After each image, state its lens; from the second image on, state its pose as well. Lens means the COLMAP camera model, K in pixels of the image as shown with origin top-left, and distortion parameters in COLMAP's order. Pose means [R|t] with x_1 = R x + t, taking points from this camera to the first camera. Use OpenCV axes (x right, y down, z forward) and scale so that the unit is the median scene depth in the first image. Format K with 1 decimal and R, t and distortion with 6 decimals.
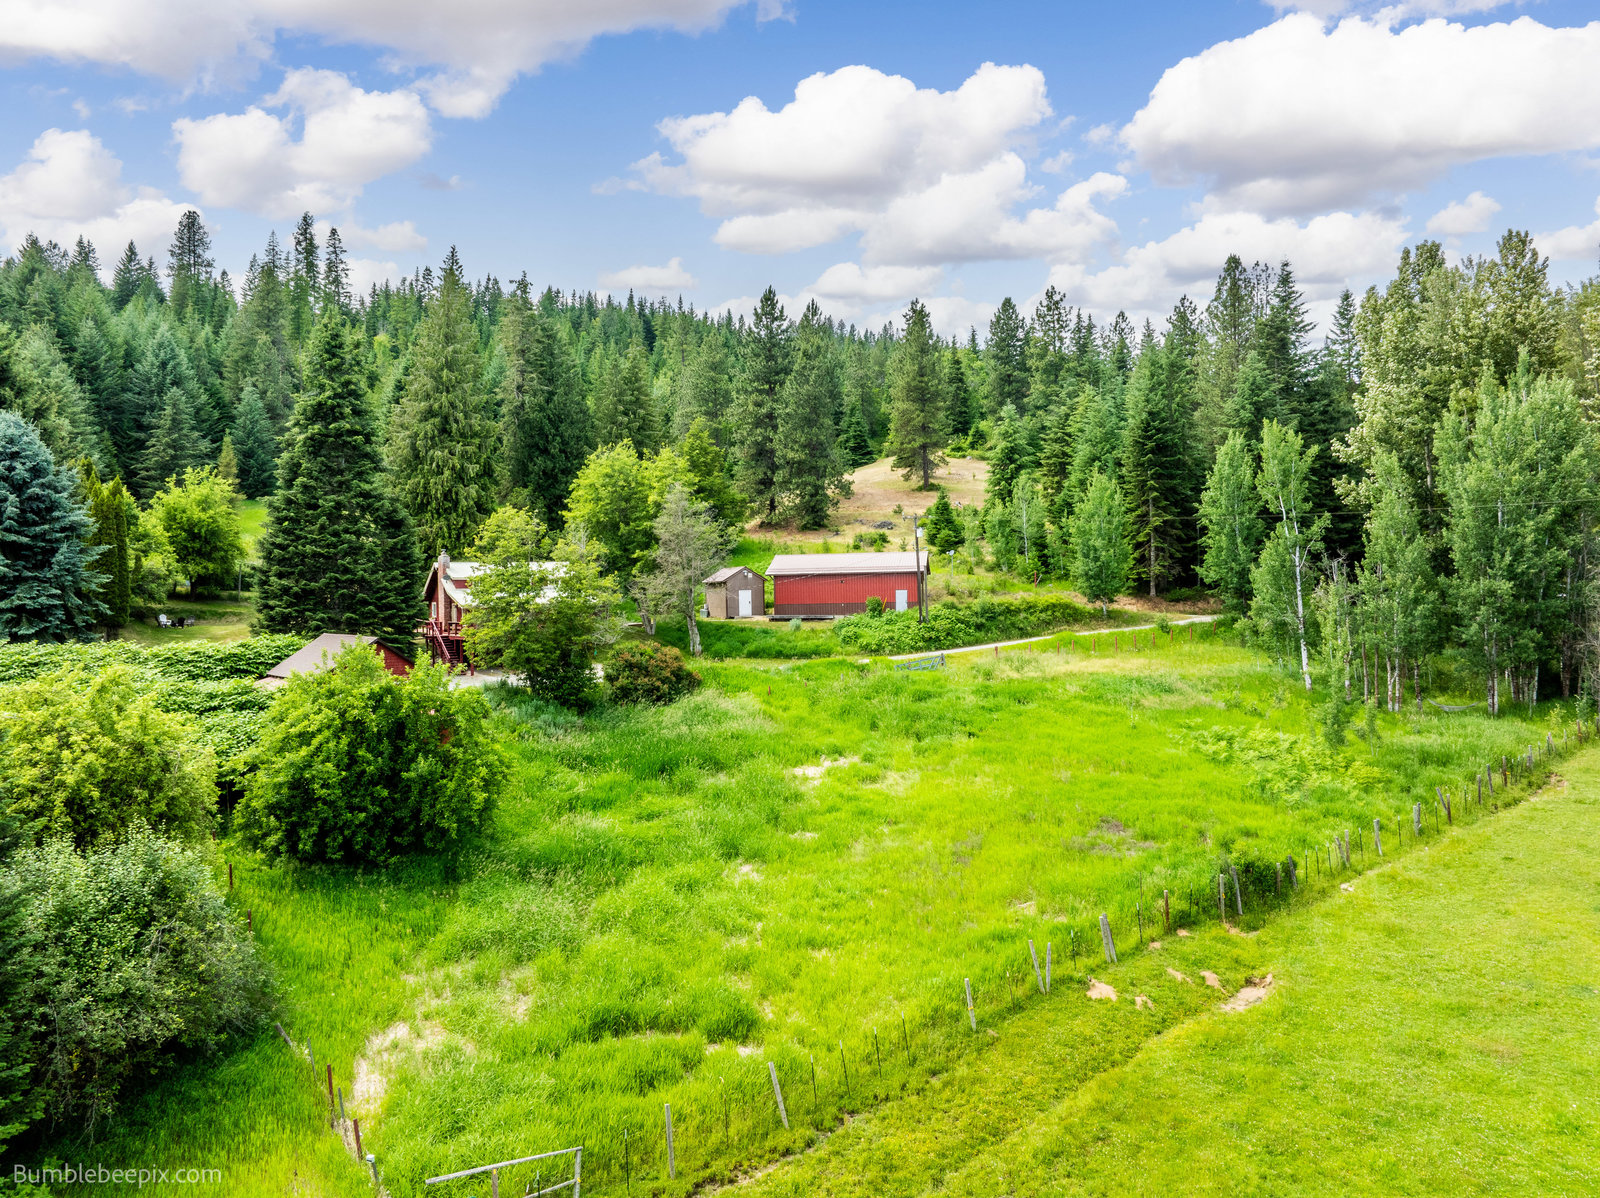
lens RADIAL K [[1123.5, 0, 800.0], [0, 1123.5, 599.0], [0, 0, 1]] dist [-0.038300, 0.005326]
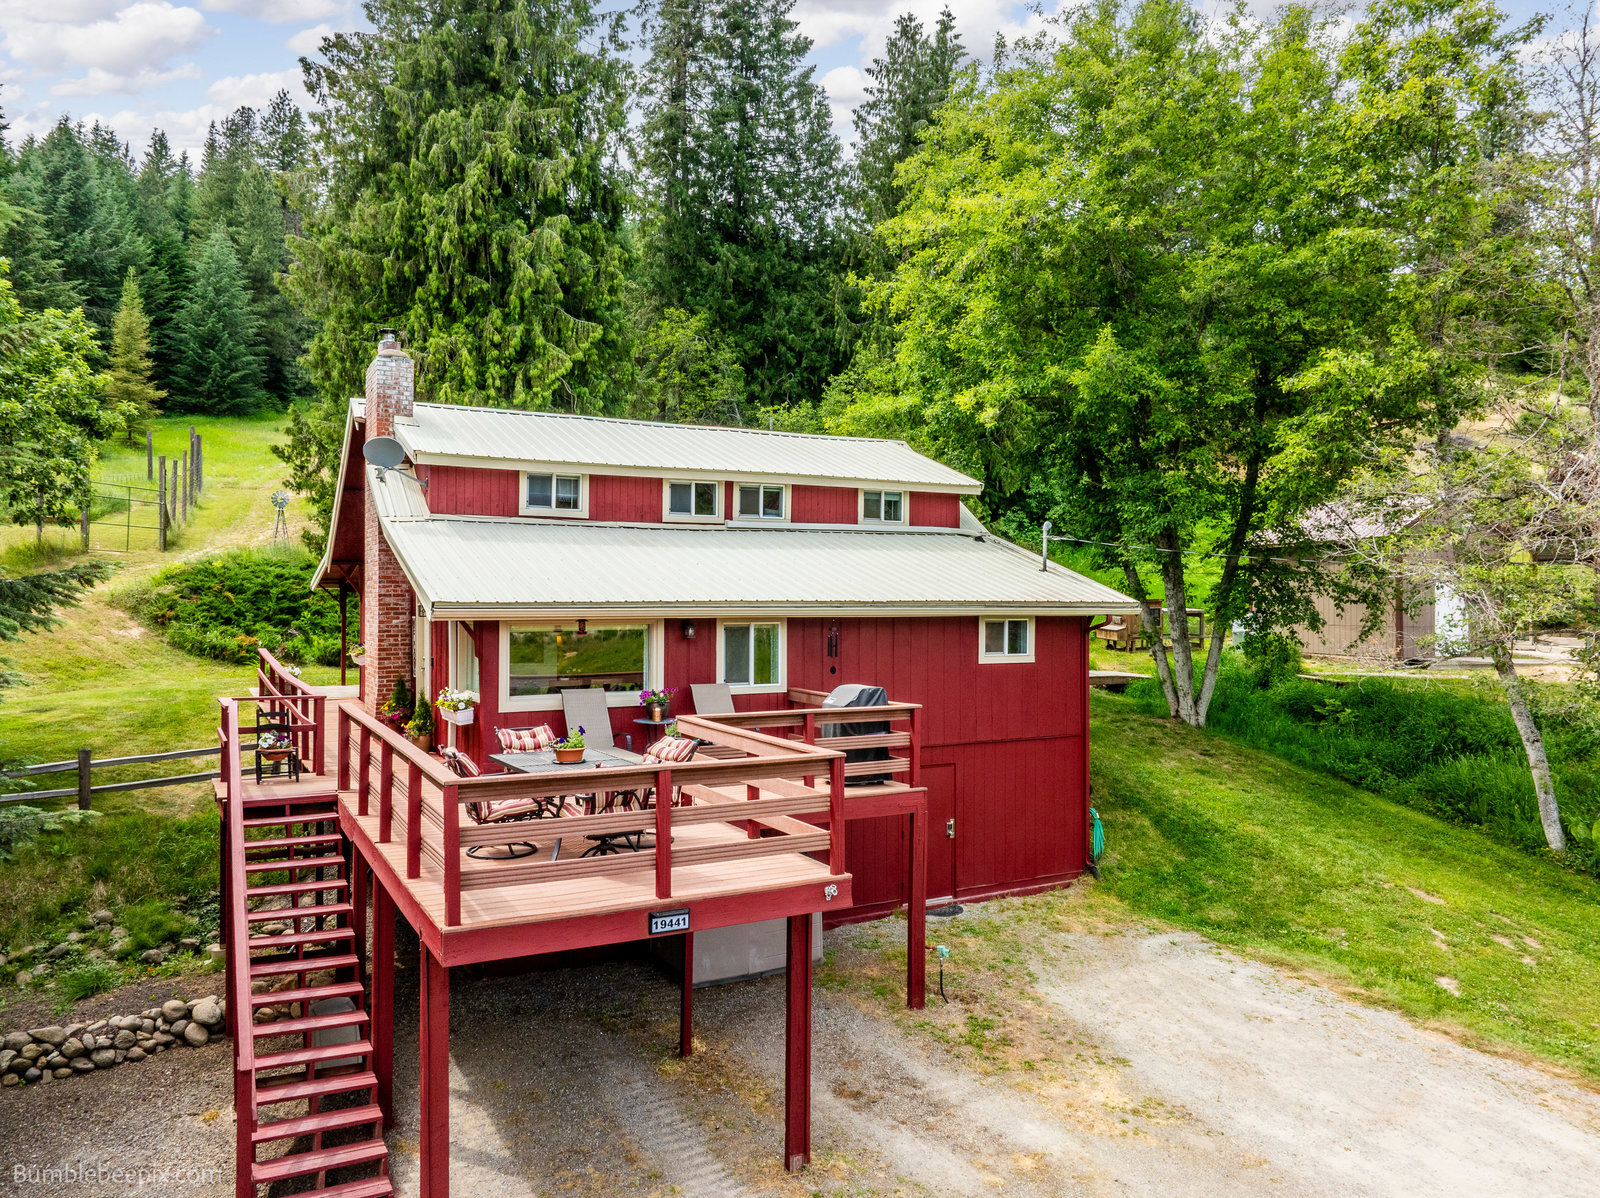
lens RADIAL K [[1123.5, 0, 800.0], [0, 1123.5, 599.0], [0, 0, 1]] dist [-0.038300, 0.005326]
pose [[0.995834, 0.020186, -0.088924, -0.193956], [-0.019870, 0.999793, 0.004438, 0.002108], [0.088995, -0.002652, 0.996029, 0.693946]]
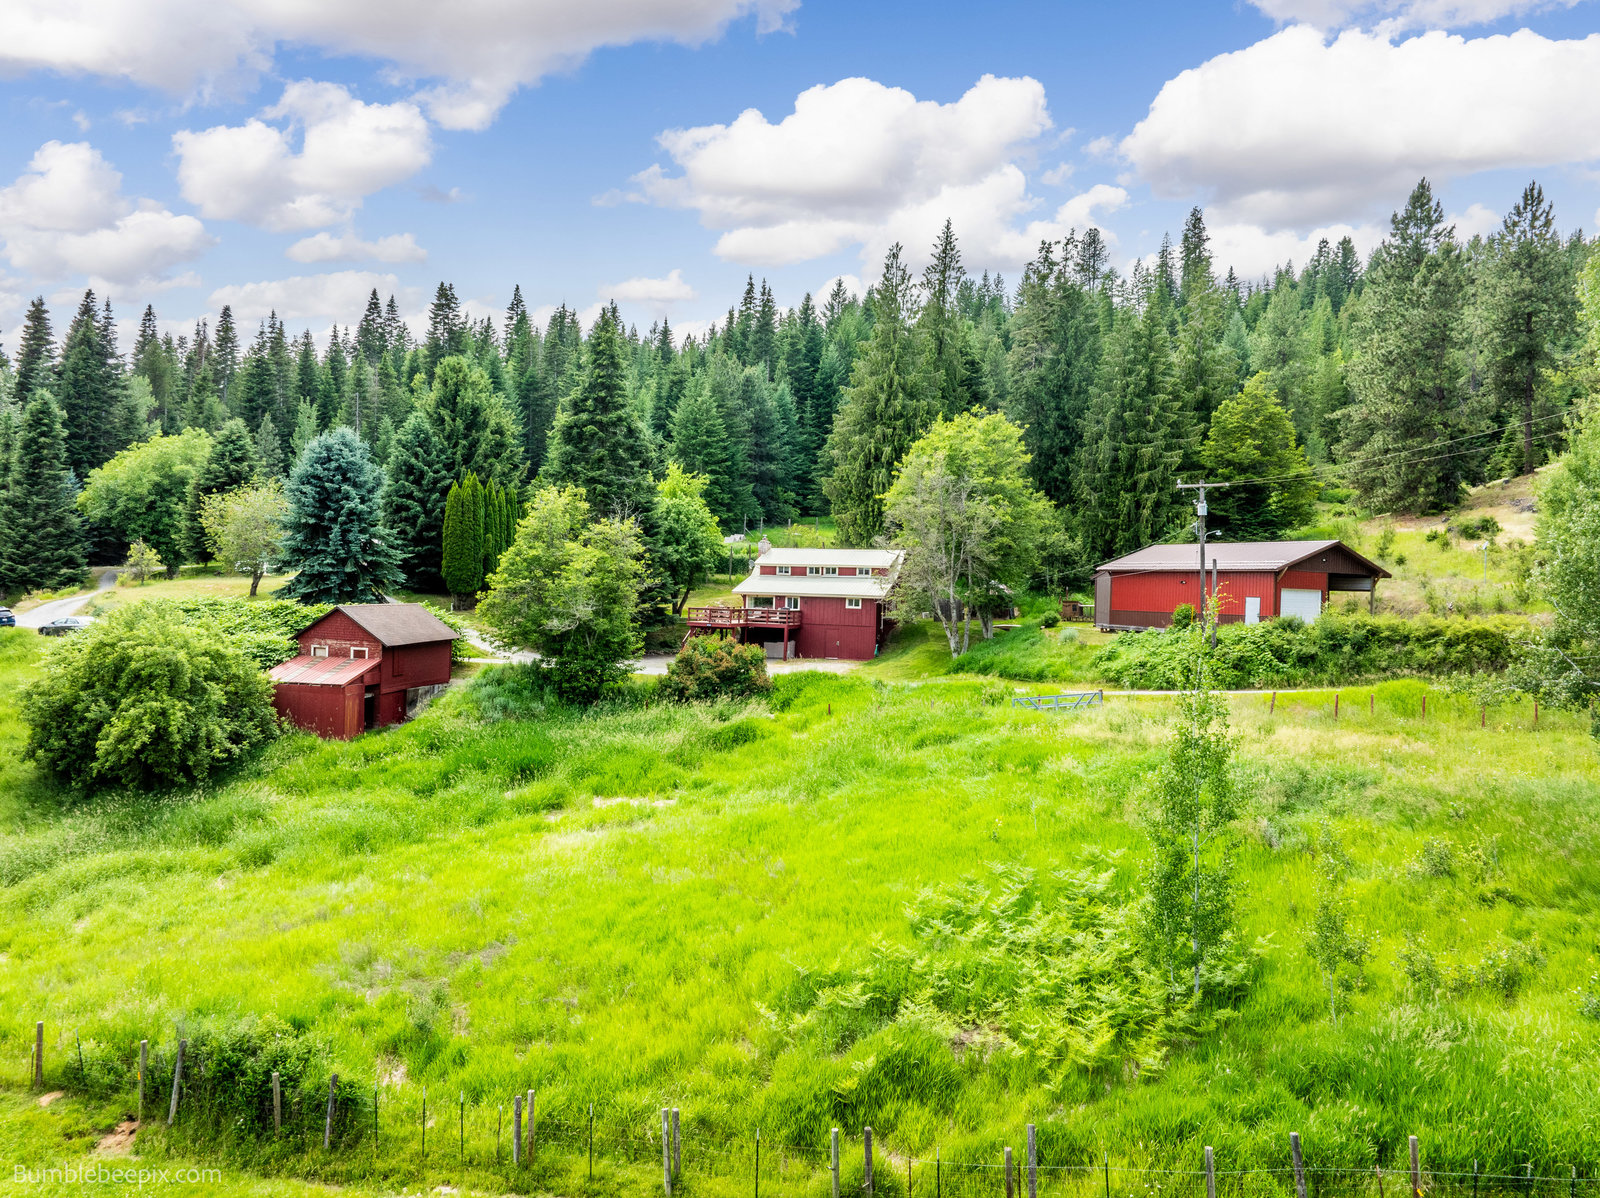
lens RADIAL K [[1122.5, 0, 807.6], [0, 1122.5, 605.5], [0, 0, 1]] dist [-0.037708, 0.000982]
pose [[0.625471, 0.045523, -0.778918, 0.416342], [-0.039066, 0.998872, 0.027007, -0.009833], [0.779269, 0.013537, 0.626544, 0.353944]]
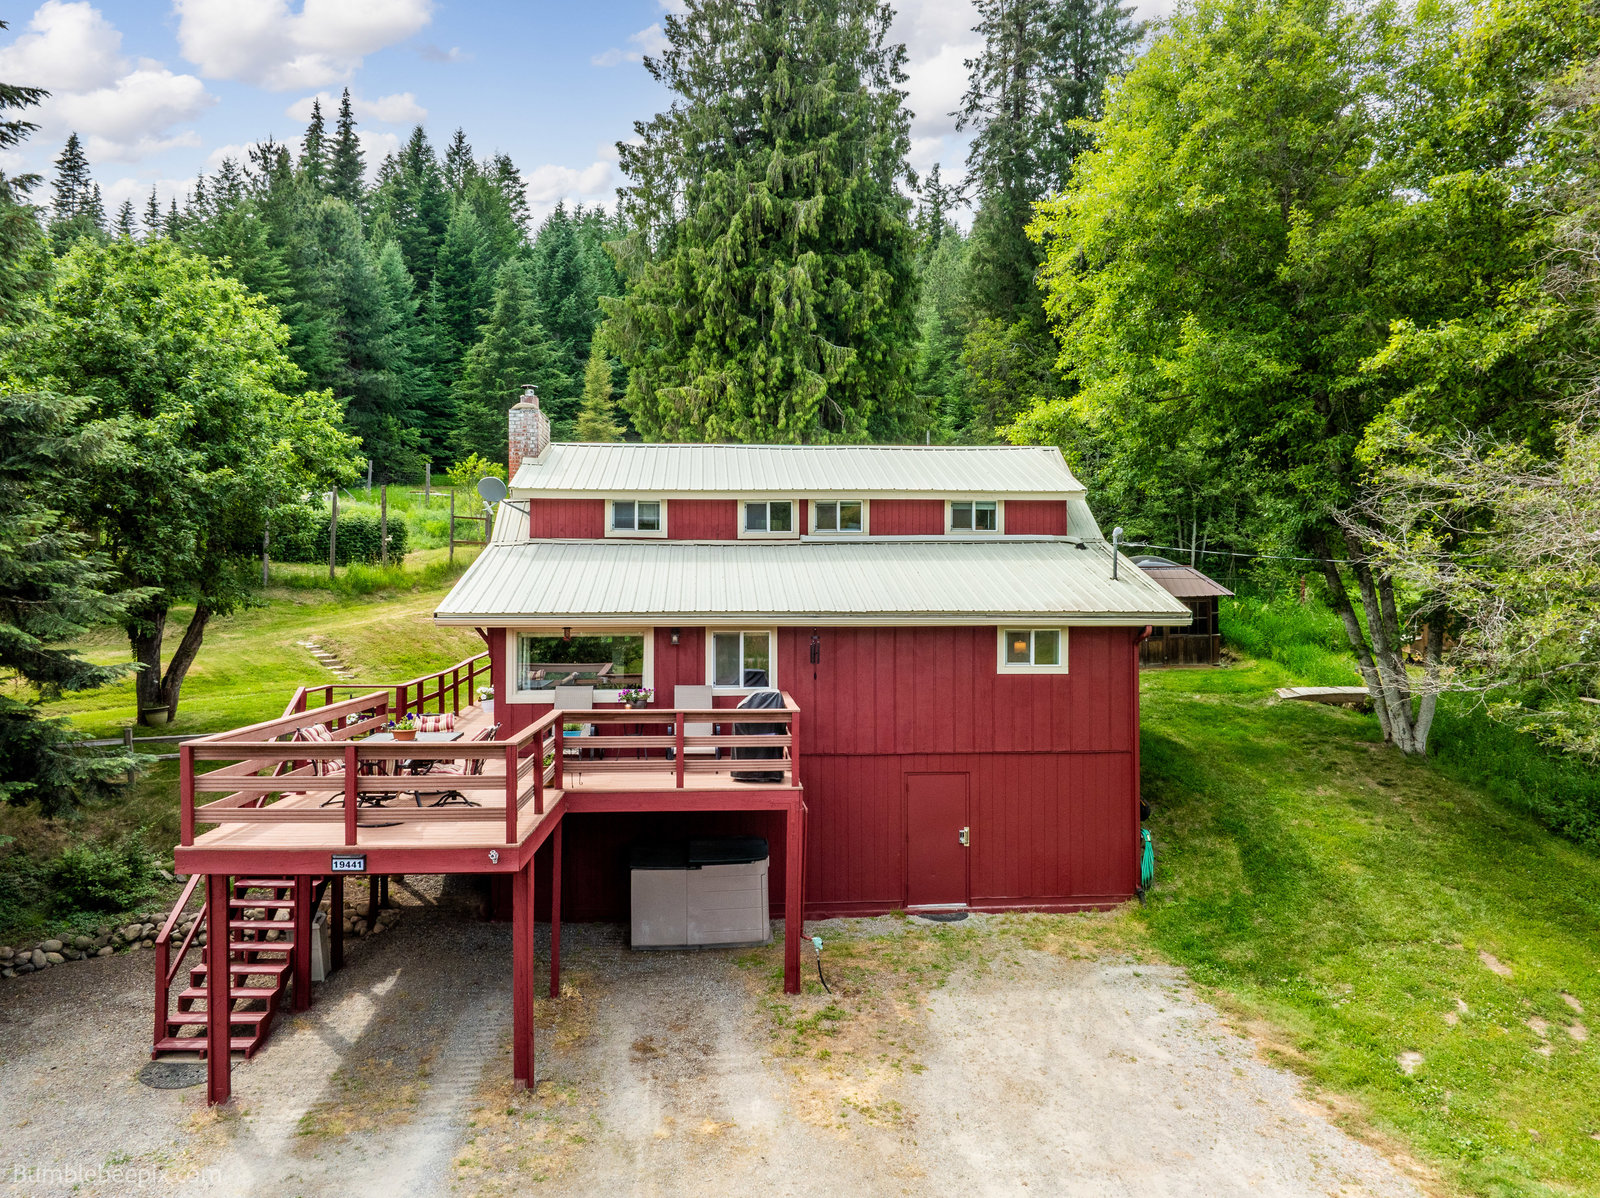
lens RADIAL K [[1122.5, 0, 807.6], [0, 1122.5, 605.5], [0, 0, 1]] dist [-0.037708, 0.000982]
pose [[0.869271, 0.018949, -0.493973, -0.121833], [-0.014275, 0.999811, 0.013233, -0.000048], [0.494130, -0.004452, 0.869377, 0.704731]]
